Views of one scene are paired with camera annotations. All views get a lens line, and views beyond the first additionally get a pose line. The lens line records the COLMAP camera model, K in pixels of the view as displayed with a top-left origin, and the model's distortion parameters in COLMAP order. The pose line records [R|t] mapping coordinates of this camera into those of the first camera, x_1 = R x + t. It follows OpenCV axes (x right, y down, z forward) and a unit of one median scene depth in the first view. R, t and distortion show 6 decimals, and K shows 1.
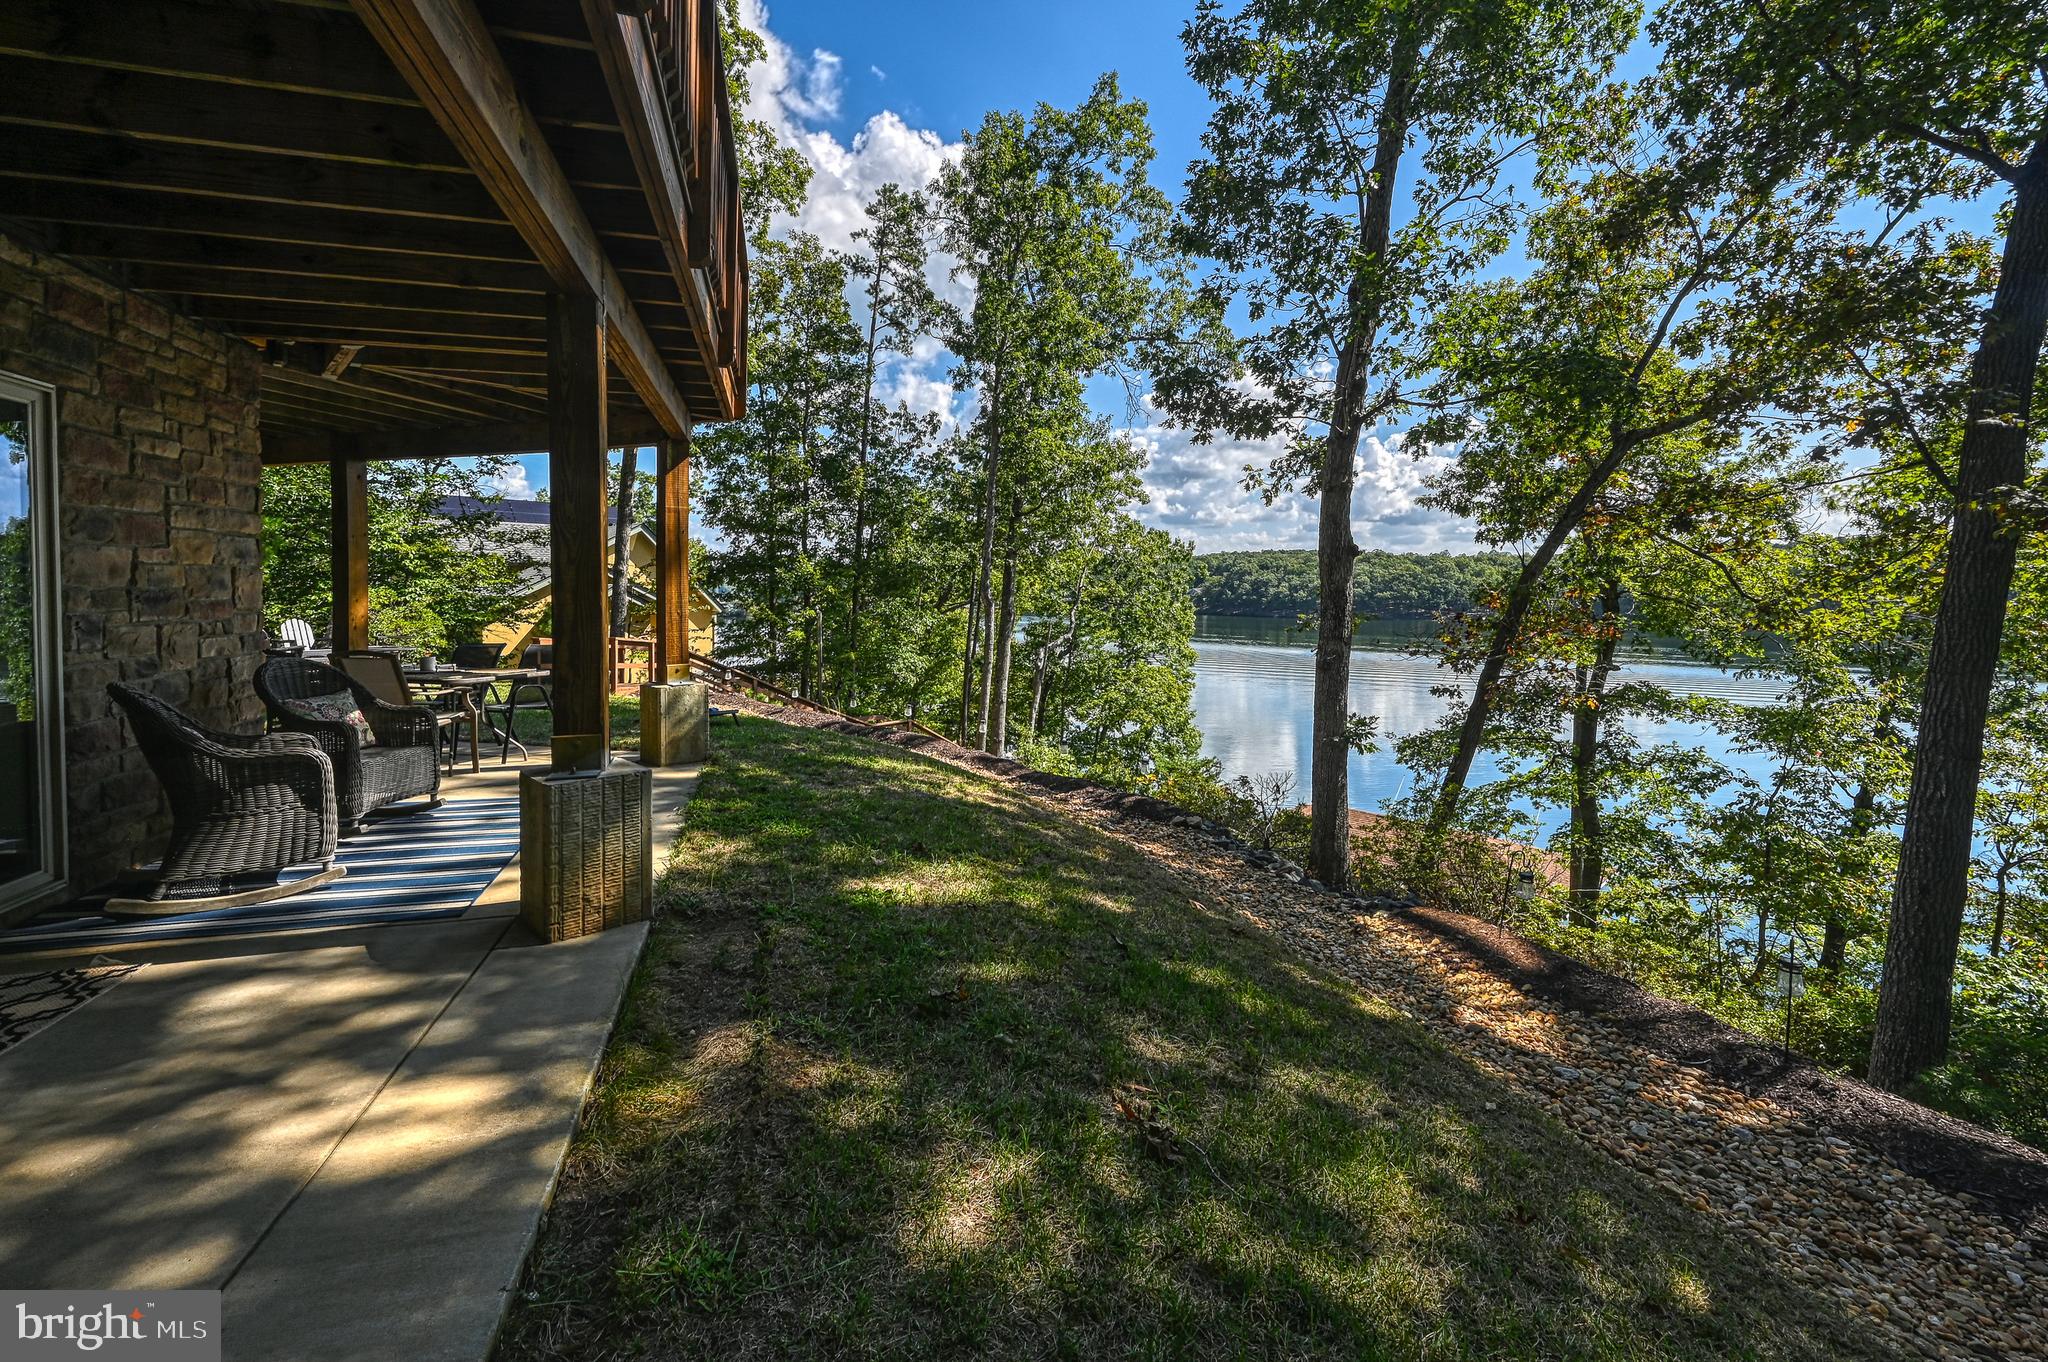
lens RADIAL K [[827.5, 0, 1005.6], [0, 827.5, 595.8], [0, 0, 1]] dist [-0.002648, 0.001341]
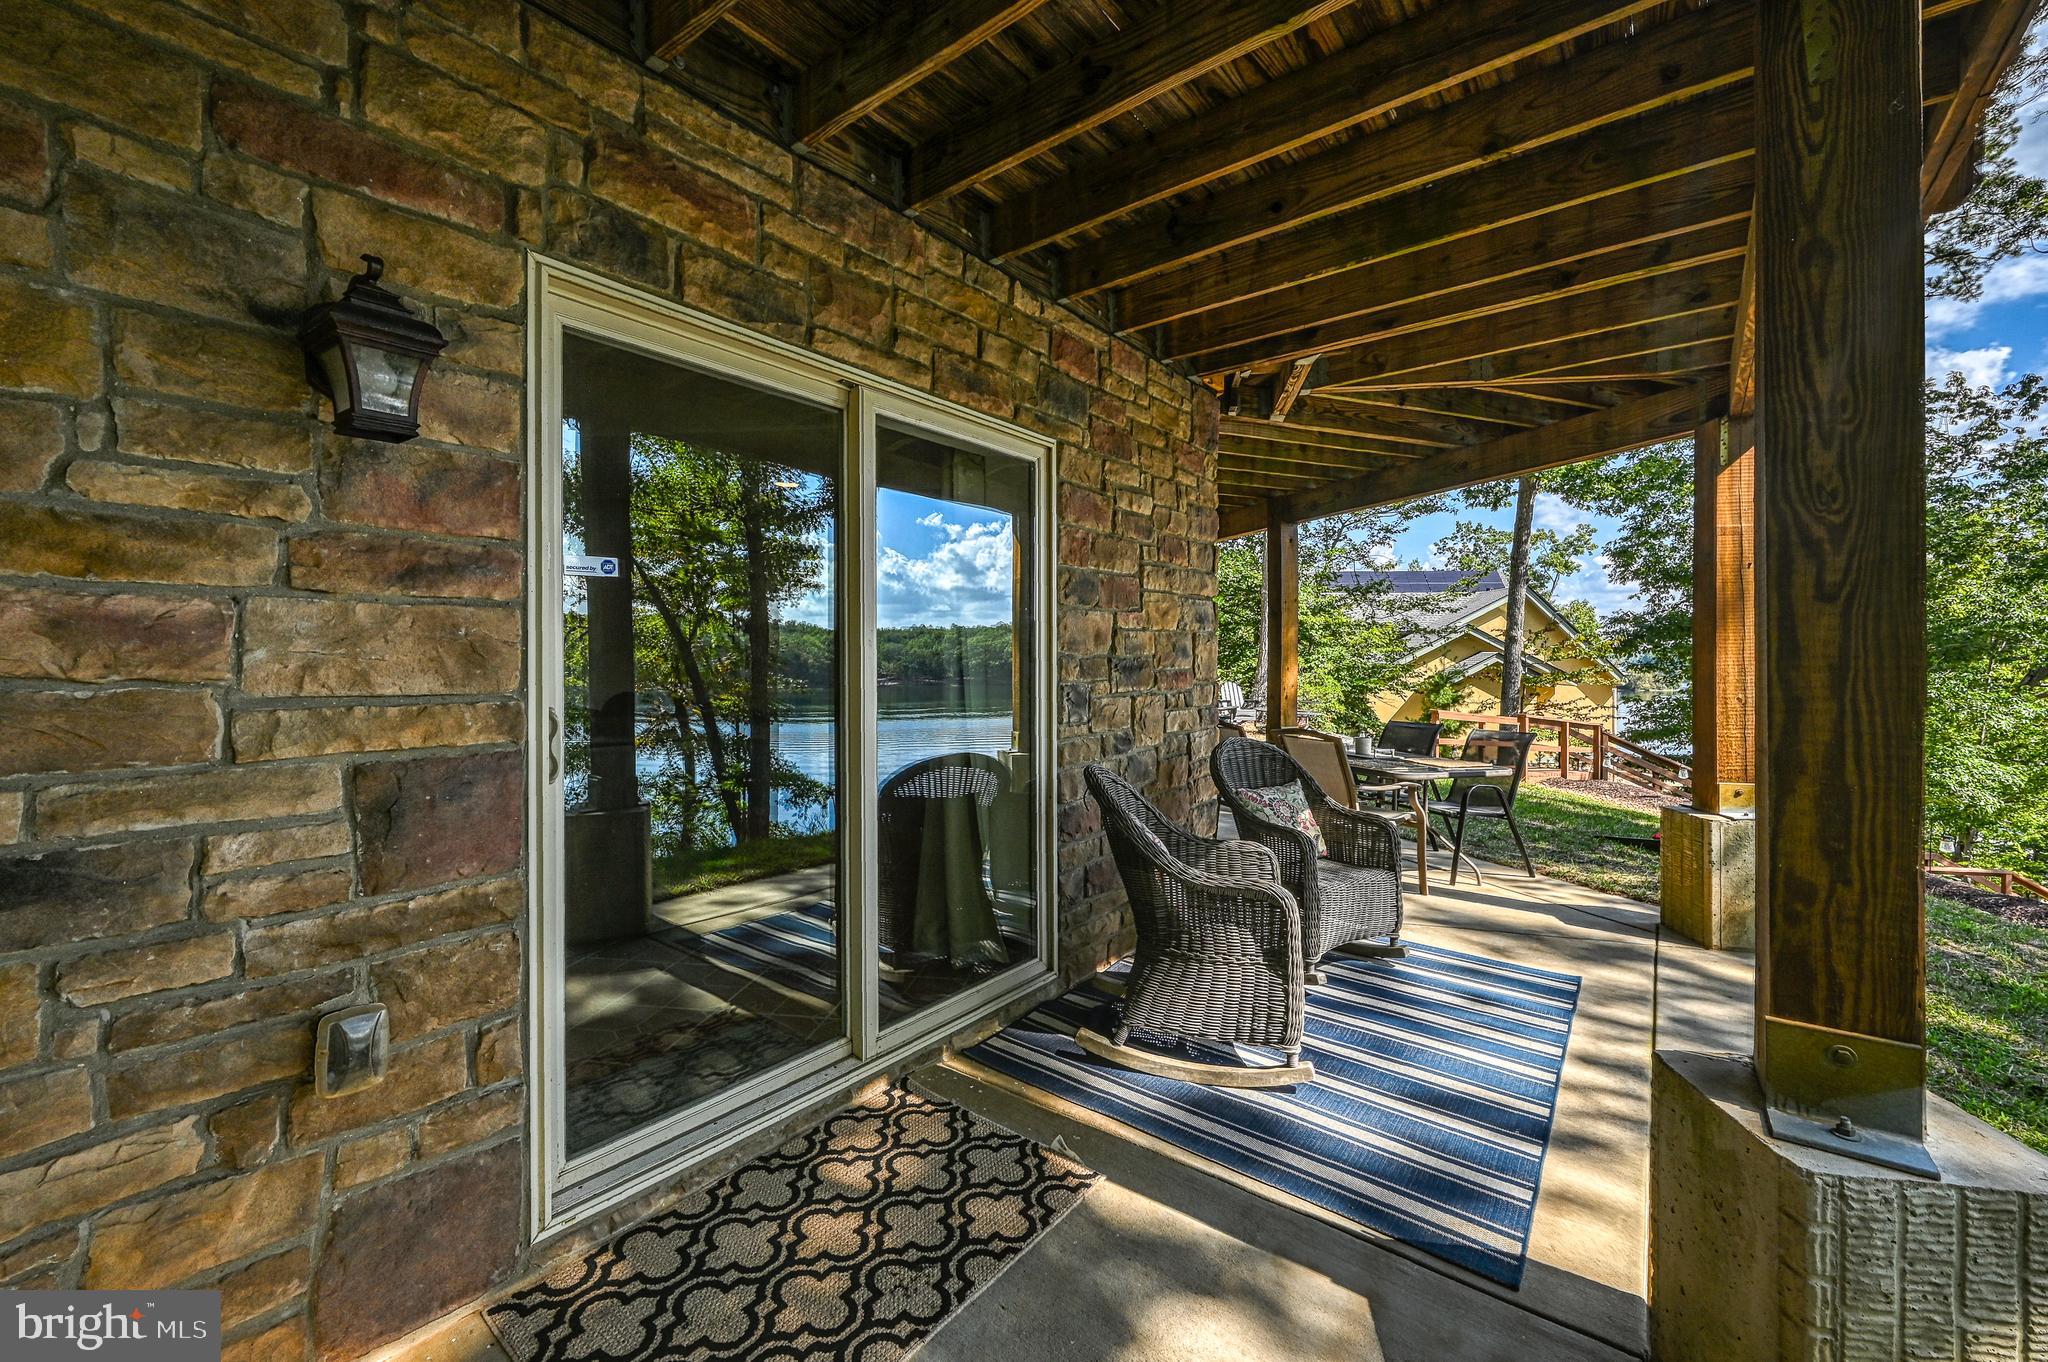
lens RADIAL K [[827.5, 0, 1022.5], [0, 827.5, 661.6], [0, 0, 1]] dist [-0.002648, 0.001341]
pose [[0.579317, 0.008669, -0.815057, -0.329820], [-0.010704, 0.999938, 0.003027, -0.004351], [0.815032, 0.006971, 0.579374, 0.348771]]
